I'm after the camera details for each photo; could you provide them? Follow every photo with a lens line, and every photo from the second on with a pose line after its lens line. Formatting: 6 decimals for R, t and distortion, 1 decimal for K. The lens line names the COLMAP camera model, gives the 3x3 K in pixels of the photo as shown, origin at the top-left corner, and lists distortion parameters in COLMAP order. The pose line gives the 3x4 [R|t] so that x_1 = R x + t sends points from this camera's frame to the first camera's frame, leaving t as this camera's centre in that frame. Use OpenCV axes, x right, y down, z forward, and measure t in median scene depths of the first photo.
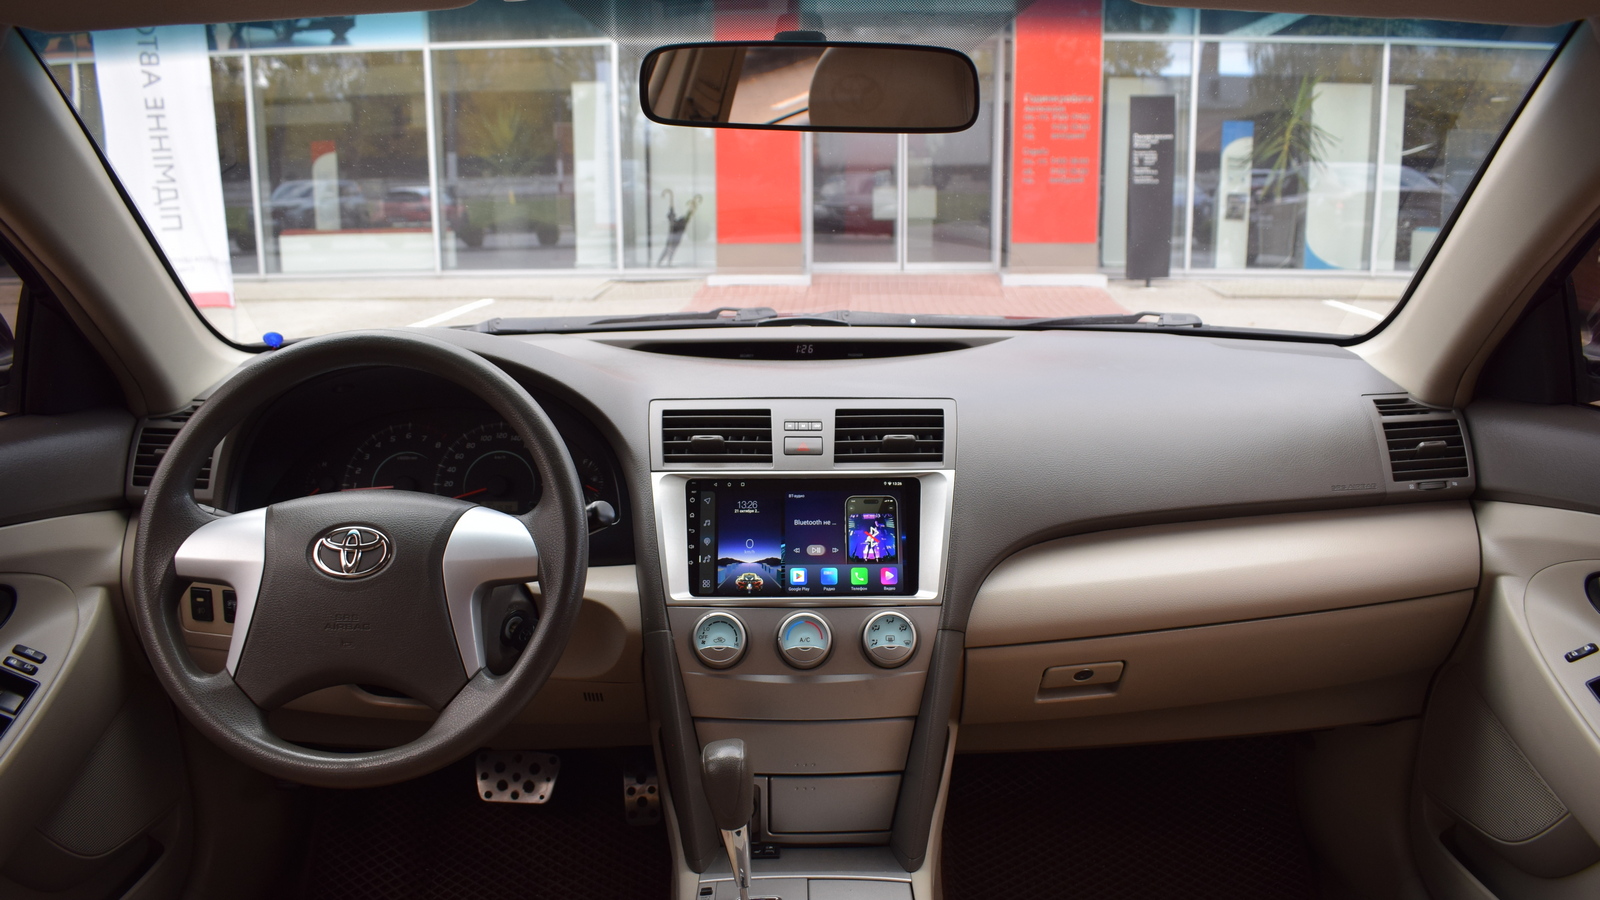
lens RADIAL K [[1249.5, 0, 800.0], [0, 1249.5, 450.0], [0, 0, 1]] dist [-0.095977, 0.016033]
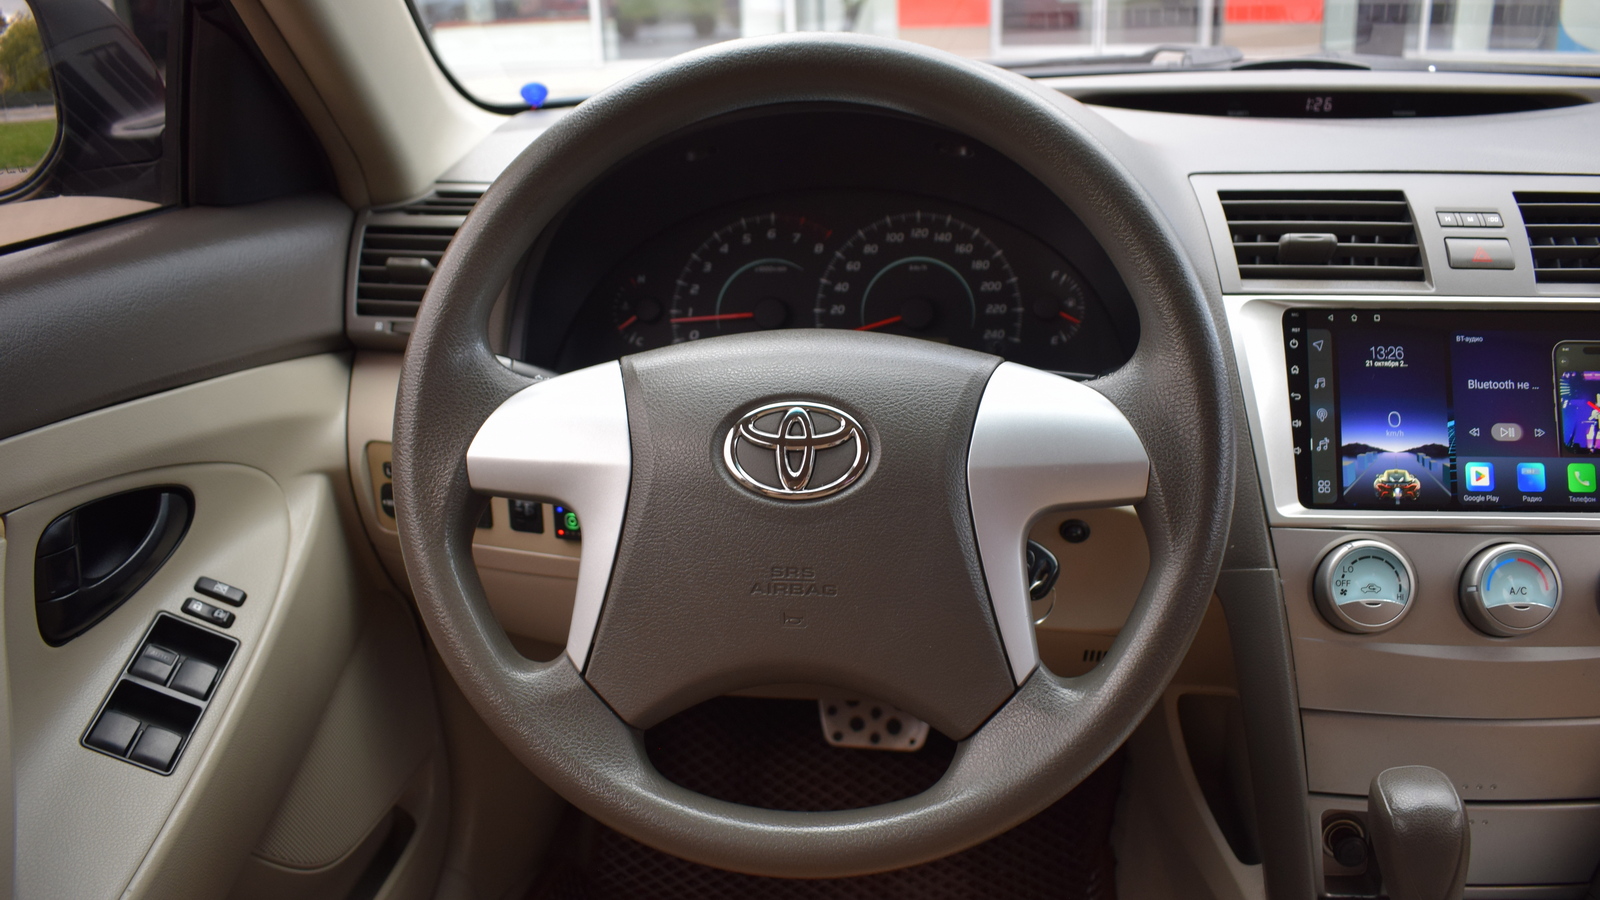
lens RADIAL K [[1268.7, 0, 800.0], [0, 1268.7, 450.0], [0, 0, 1]] dist [-0.096439, 0.017589]
pose [[0.992858, 0.015817, -0.118246, -0.248692], [0.002558, 0.988122, 0.153653, -0.001785], [0.119272, -0.152858, 0.981024, 0.384778]]
